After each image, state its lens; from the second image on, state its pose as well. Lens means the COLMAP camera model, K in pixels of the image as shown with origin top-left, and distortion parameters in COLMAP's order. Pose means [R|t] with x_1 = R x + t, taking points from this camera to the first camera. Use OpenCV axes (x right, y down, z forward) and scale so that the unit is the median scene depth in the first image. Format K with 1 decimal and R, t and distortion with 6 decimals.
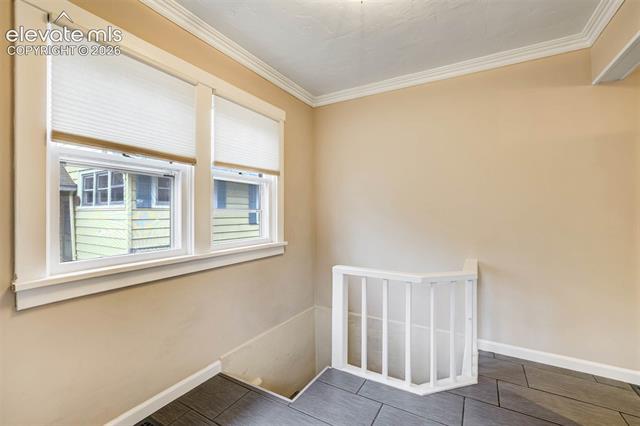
lens RADIAL K [[273.9, 0, 321.1], [0, 273.9, 213.0], [0, 0, 1]] dist [-0.001674, 0.000178]
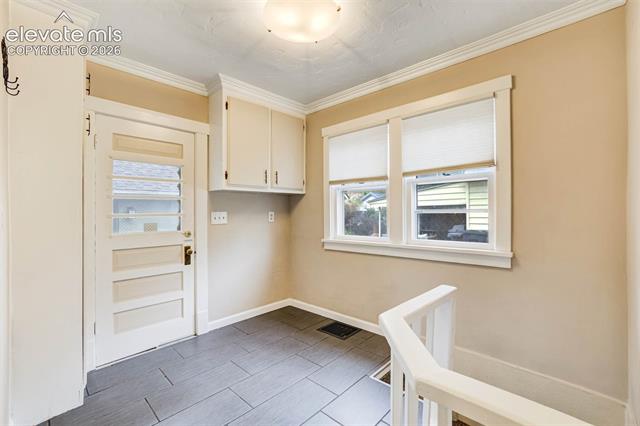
lens RADIAL K [[273.9, 0, 321.1], [0, 273.9, 213.0], [0, 0, 1]] dist [-0.001674, 0.000178]
pose [[-0.201459, -0.003901, -0.979489, 0.989075], [0.001512, 0.999990, -0.004293, 0.001428], [0.979496, -0.002346, -0.201451, 0.951250]]
